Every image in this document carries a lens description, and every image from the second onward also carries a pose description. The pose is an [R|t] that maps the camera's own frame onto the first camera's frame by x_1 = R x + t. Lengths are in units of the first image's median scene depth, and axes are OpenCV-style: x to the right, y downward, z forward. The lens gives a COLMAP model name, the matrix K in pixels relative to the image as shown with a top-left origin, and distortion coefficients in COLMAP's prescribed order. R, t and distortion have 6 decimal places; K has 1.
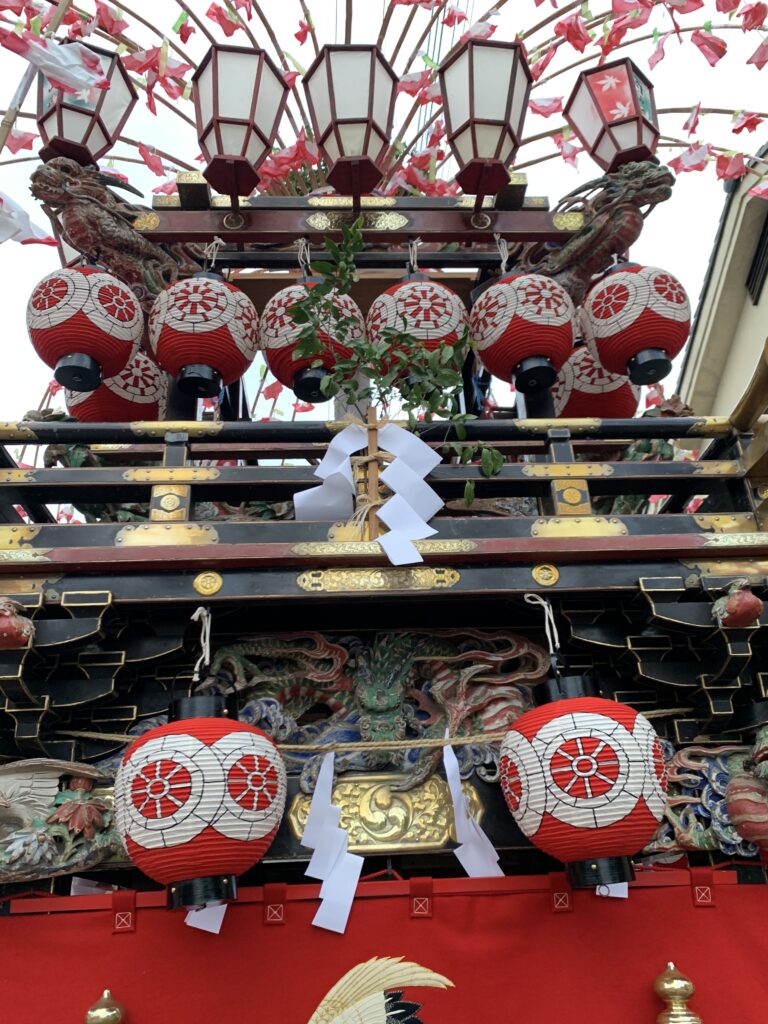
lens RADIAL K [[718.2, 0, 384.0], [0, 718.2, 512.0], [0, 0, 1]] dist [-0.026748, -0.001819]
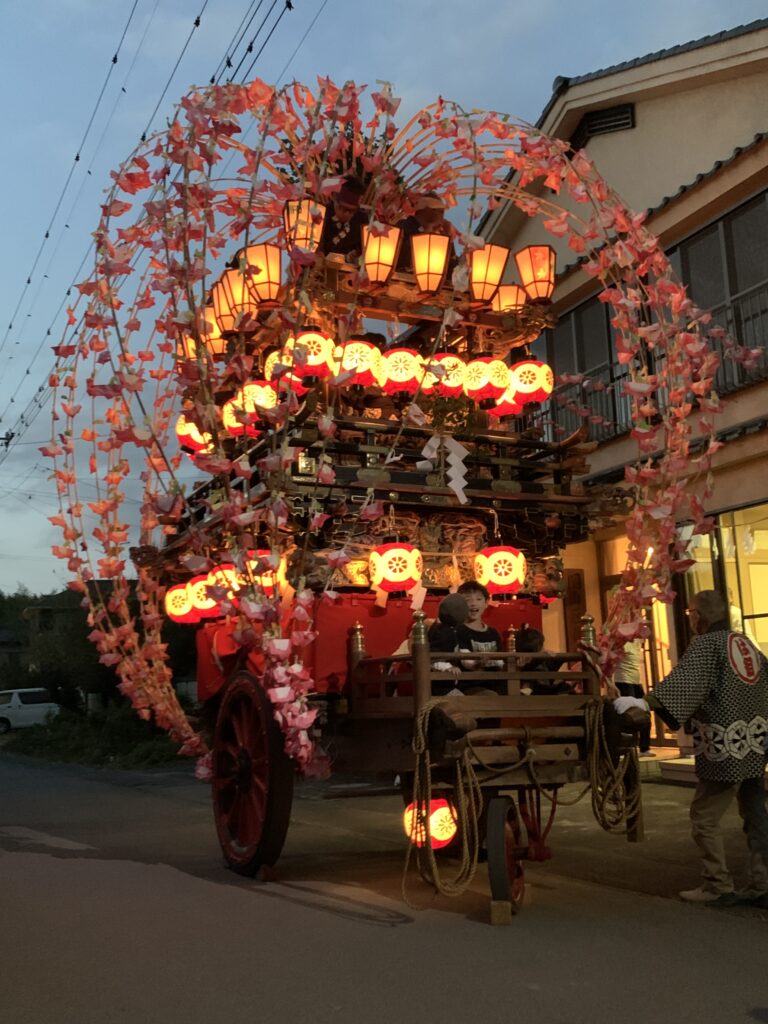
lens RADIAL K [[1025.1, 0, 384.0], [0, 1025.1, 512.0], [0, 0, 1]] dist [0.071730, -0.000008]
pose [[0.927441, 0.088165, 0.363428, -1.751552], [-0.194077, 0.944172, 0.266220, -0.920704], [-0.319668, -0.317436, 0.892775, -2.647857]]
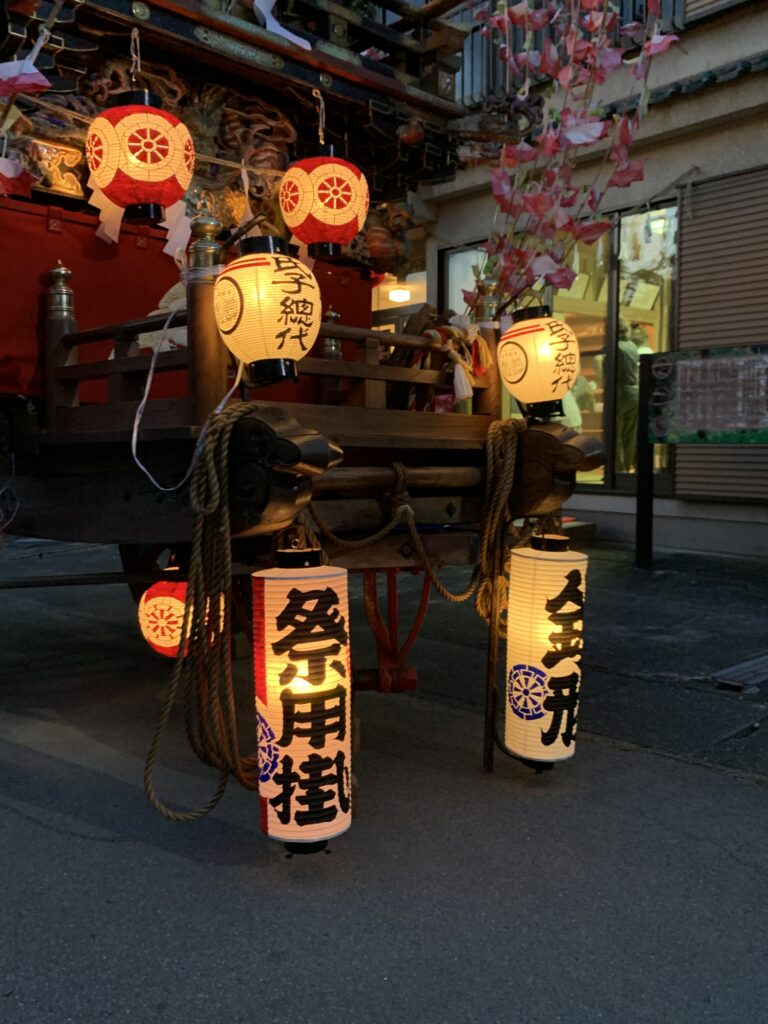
lens RADIAL K [[910.7, 0, 383.1], [0, 910.7, 483.0], [0, 0, 1]] dist [0.011956, 0.005501]
pose [[0.757050, 0.026332, 0.652826, -1.034417], [-0.341999, 0.867336, 0.361615, 0.088433], [-0.556697, -0.497027, 0.665622, -0.941096]]
